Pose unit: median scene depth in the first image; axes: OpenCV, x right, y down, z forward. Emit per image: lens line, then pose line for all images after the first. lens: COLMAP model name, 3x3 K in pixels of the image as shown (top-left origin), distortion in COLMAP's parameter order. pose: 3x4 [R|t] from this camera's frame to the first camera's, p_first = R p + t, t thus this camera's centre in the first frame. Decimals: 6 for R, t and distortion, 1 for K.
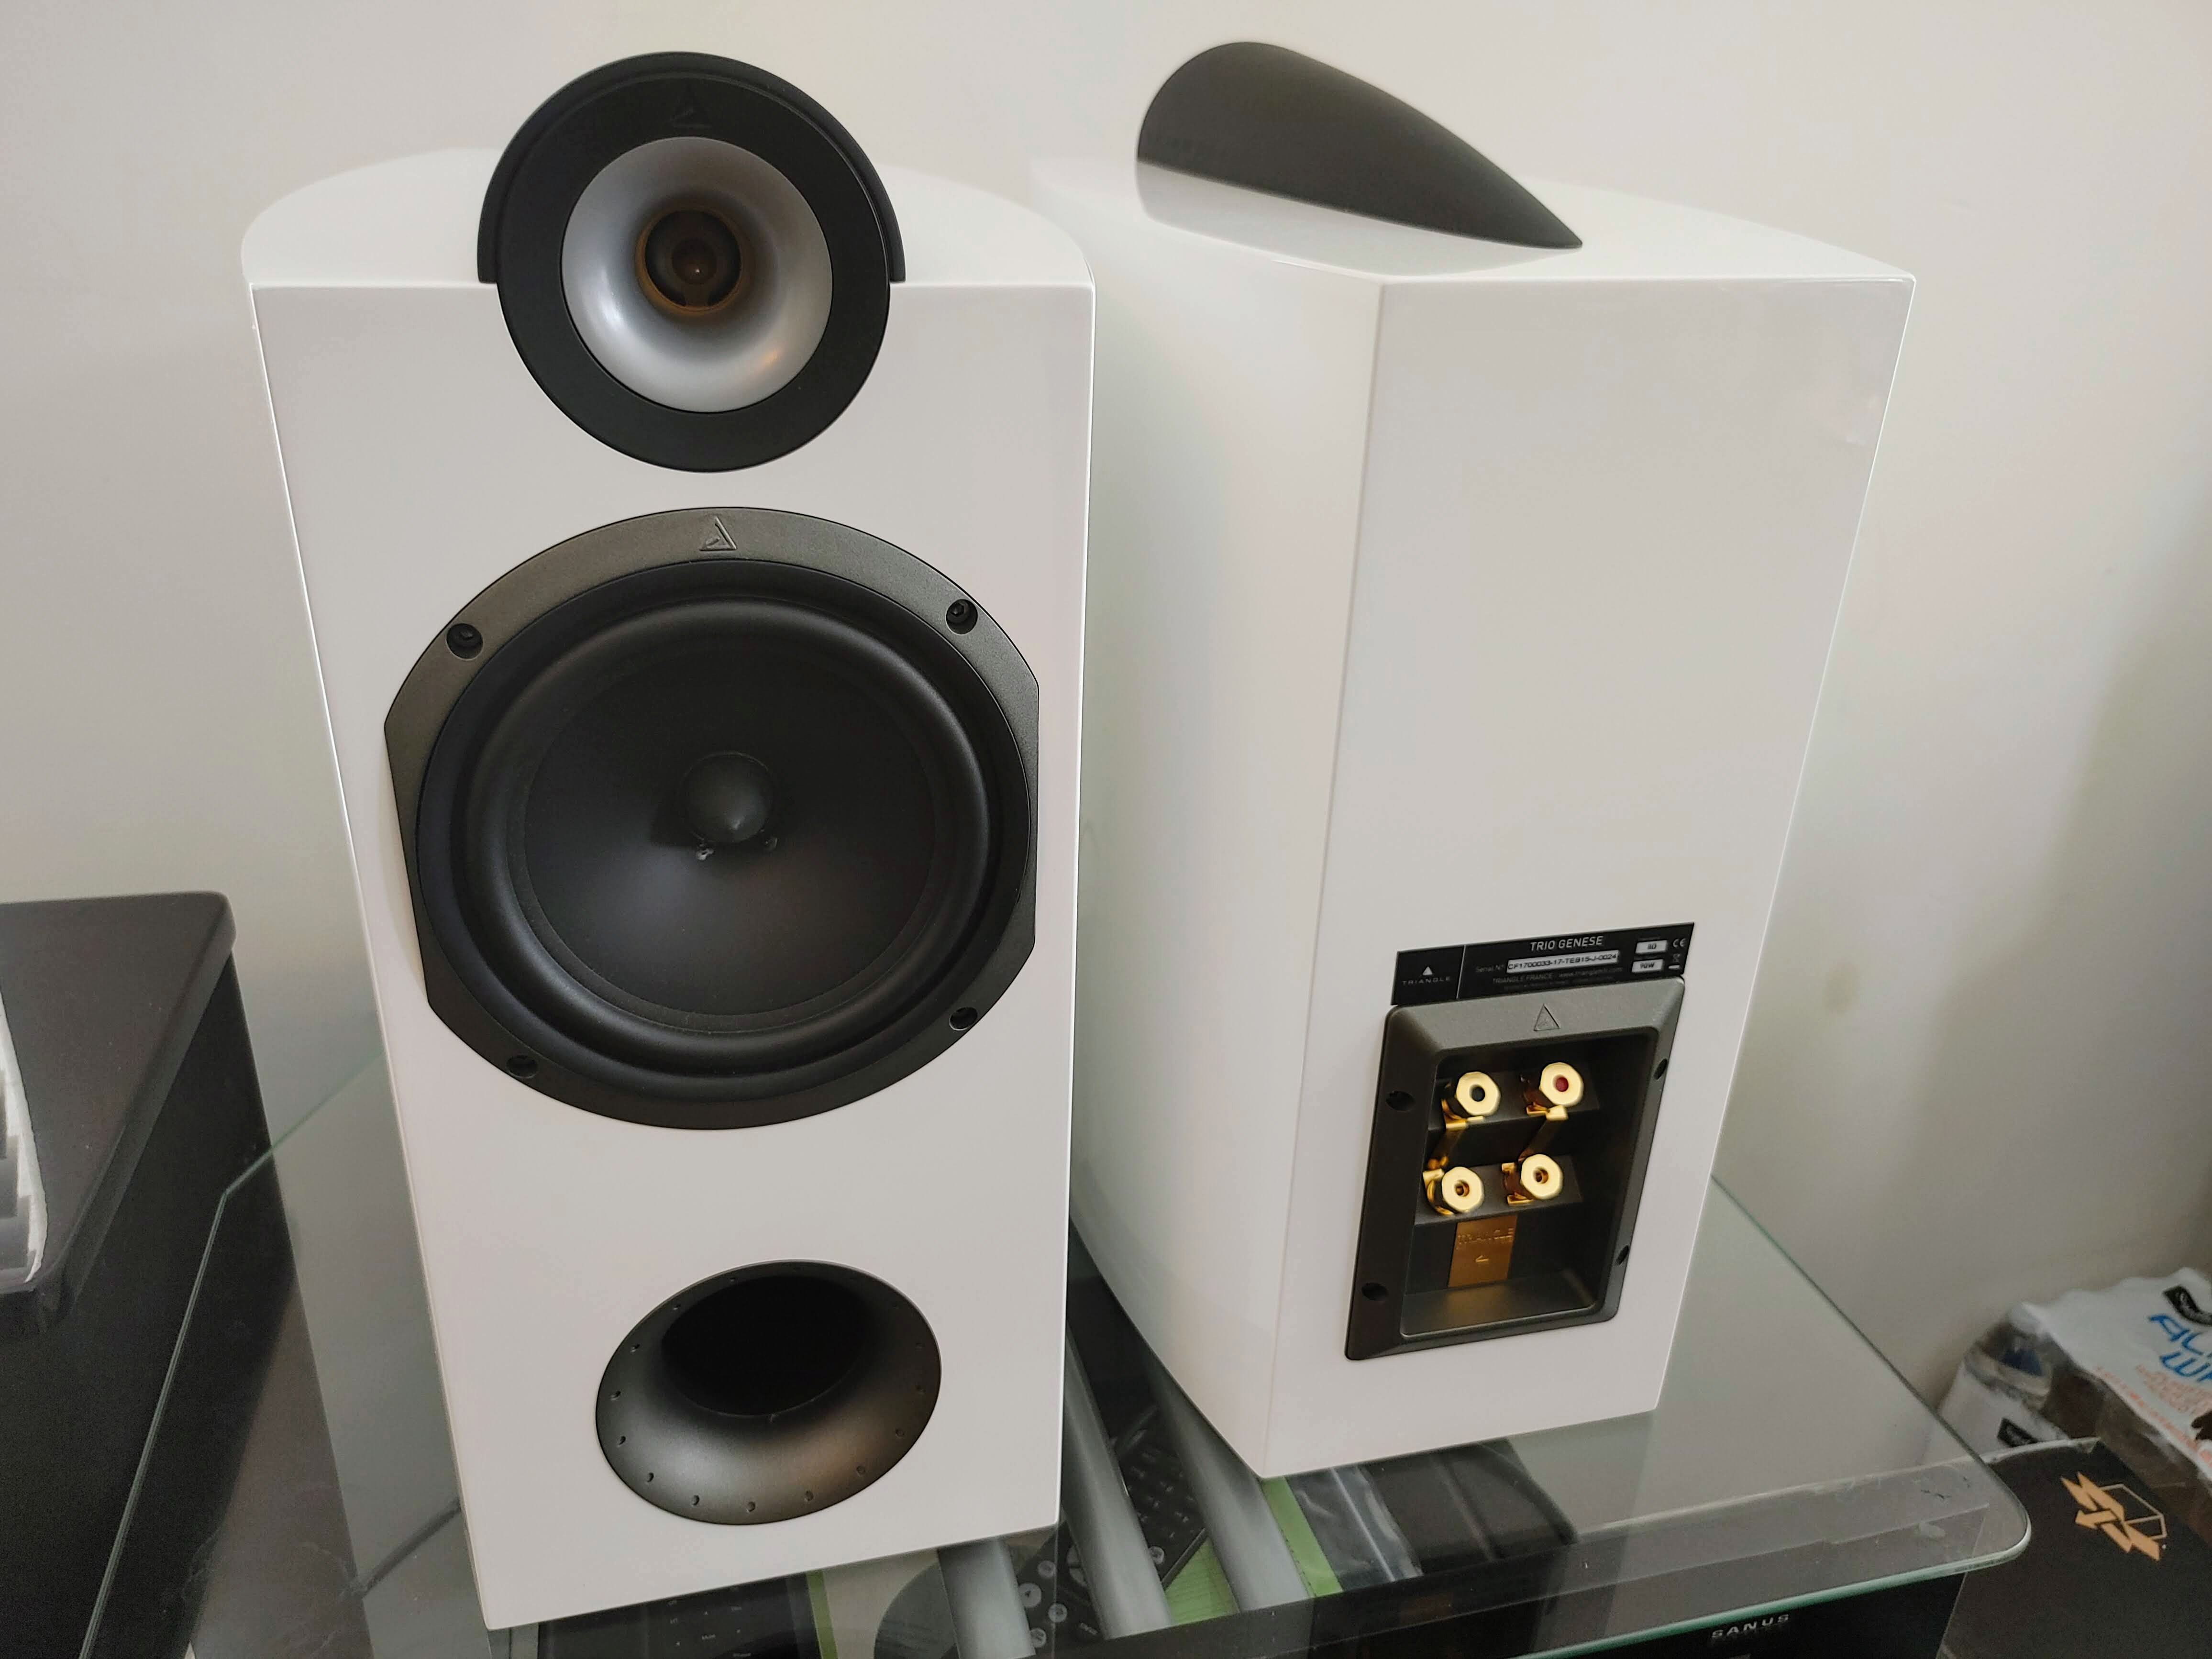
lens RADIAL K [[1722.5, 0, 1106.0], [0, 1722.5, 829.5], [0, 0, 1]] dist [0.027395, -0.008613]
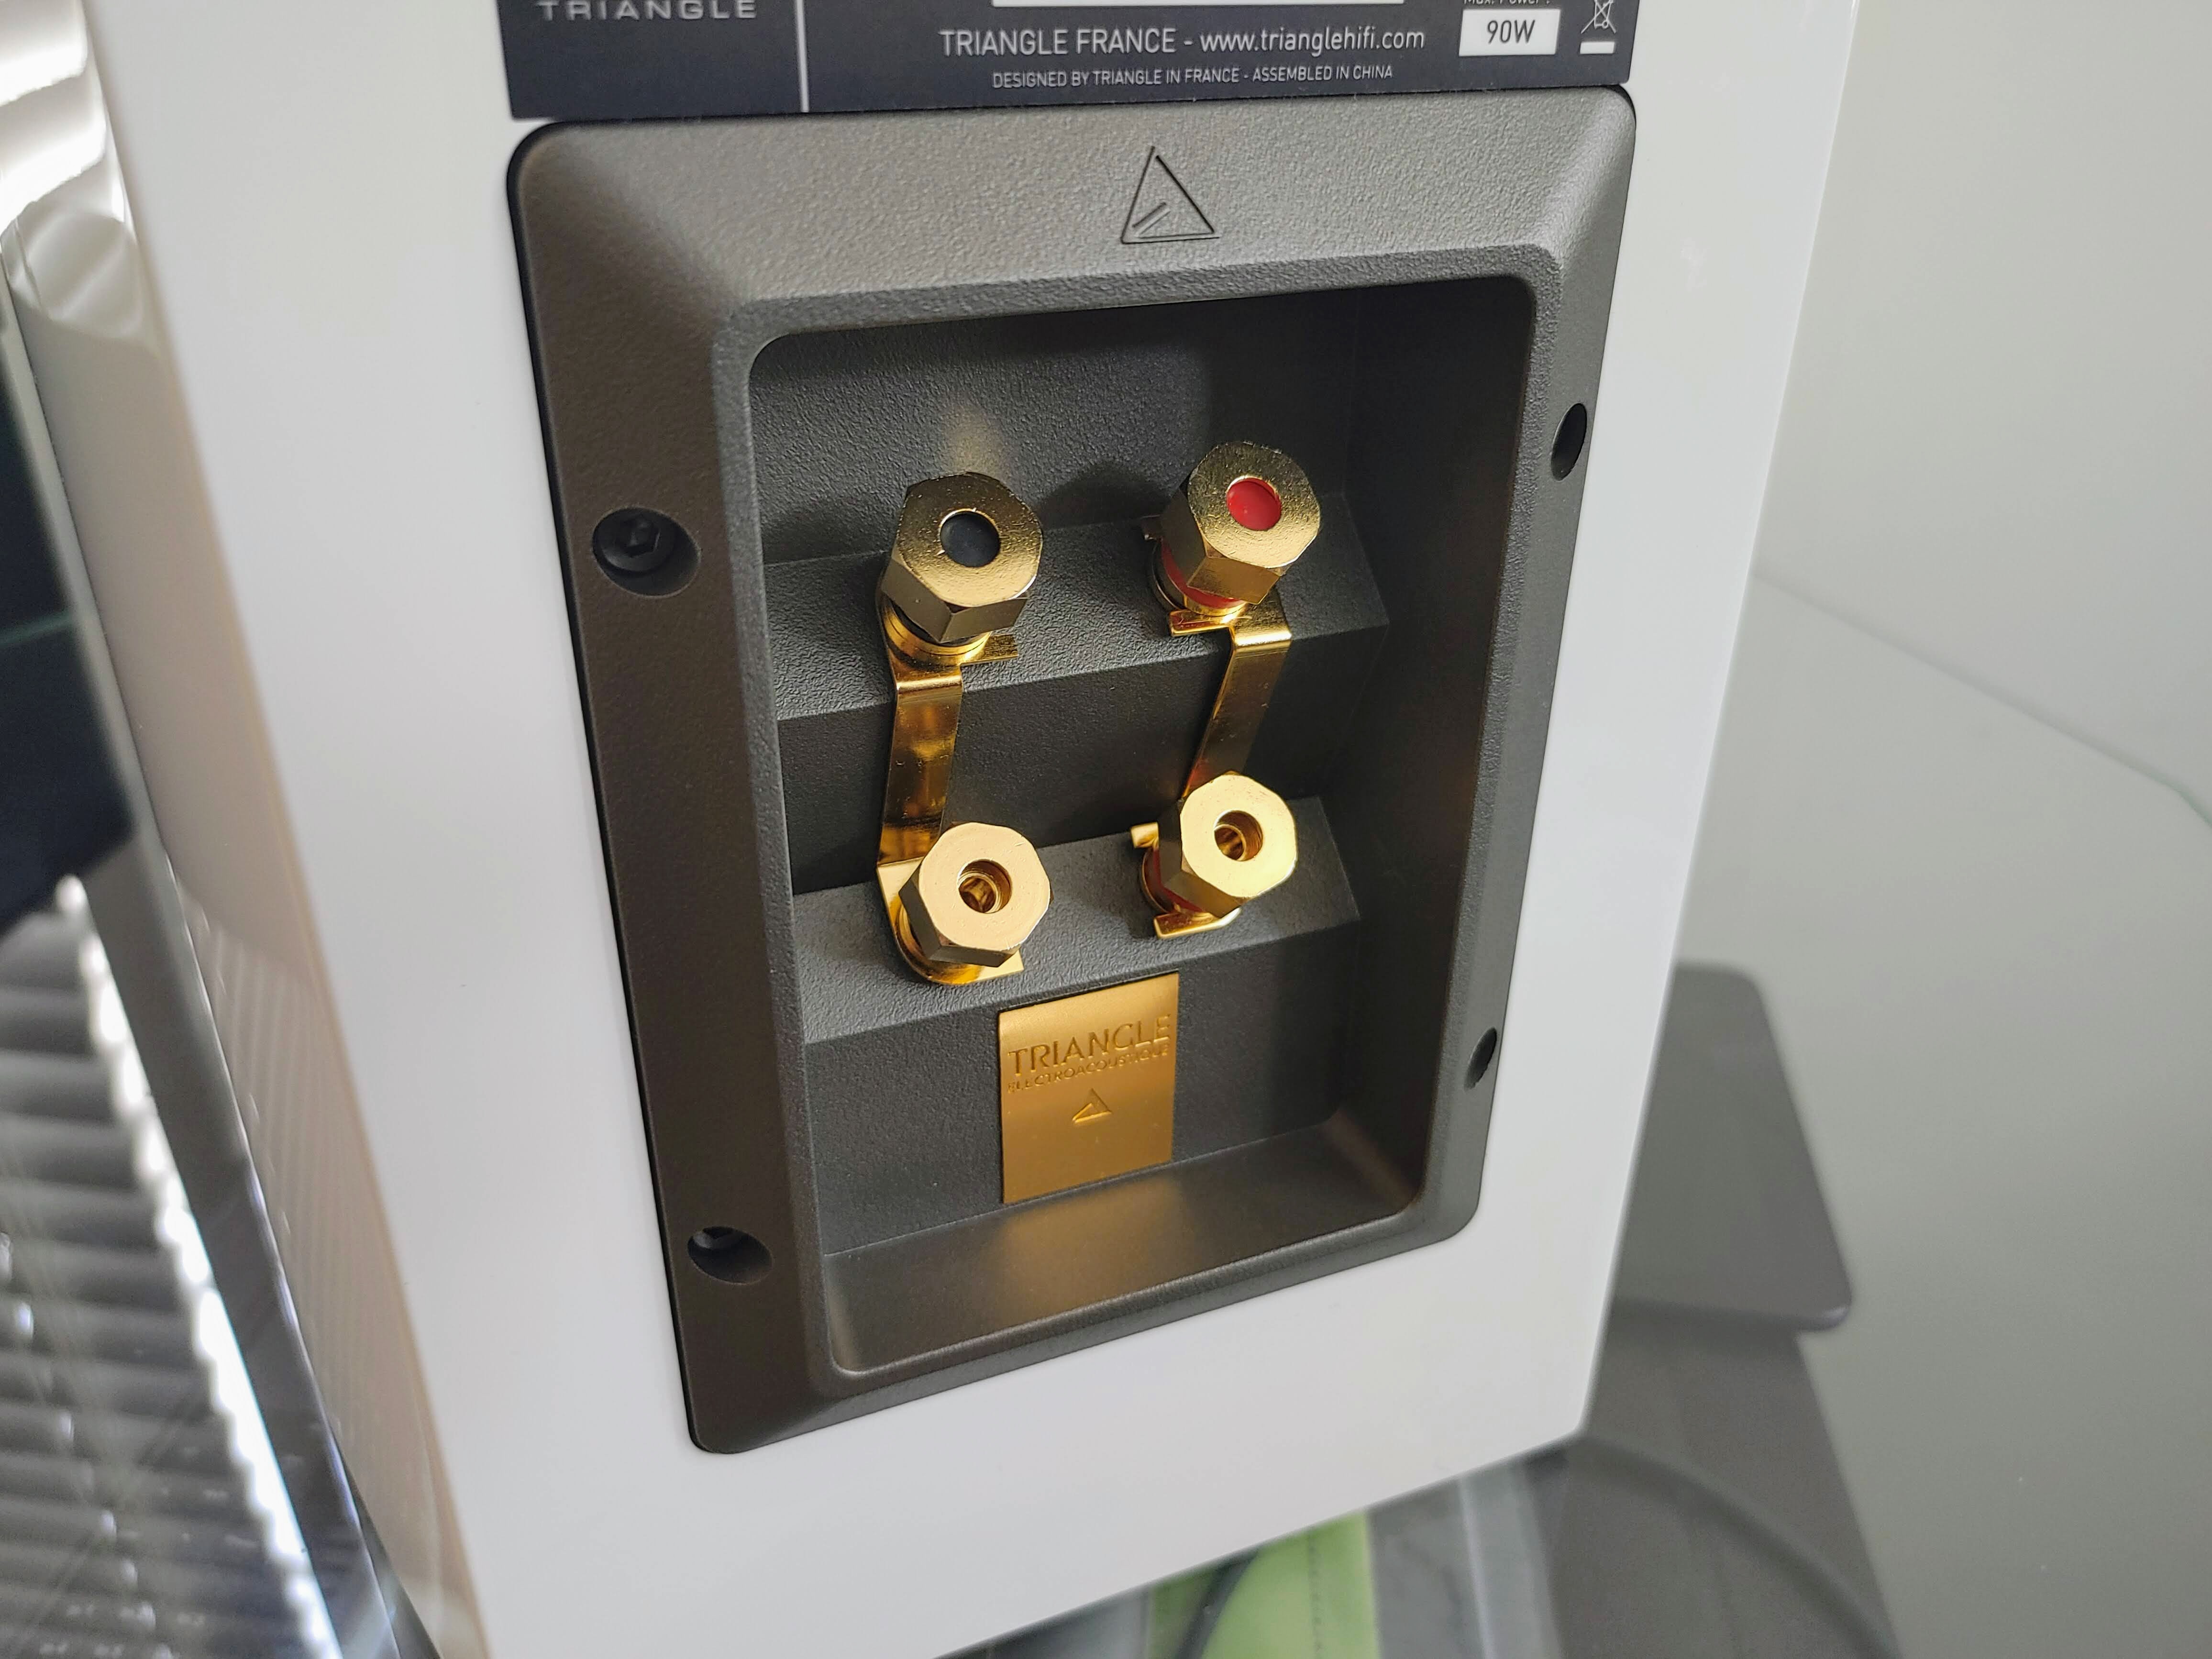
lens RADIAL K [[1722.5, 0, 1106.0], [0, 1722.5, 829.5], [0, 0, 1]] dist [0.027395, -0.008613]
pose [[0.989998, -0.094429, 0.104822, 0.199539], [0.087993, 0.994036, 0.064415, 0.180845], [-0.110279, -0.054547, 0.992403, 0.696787]]
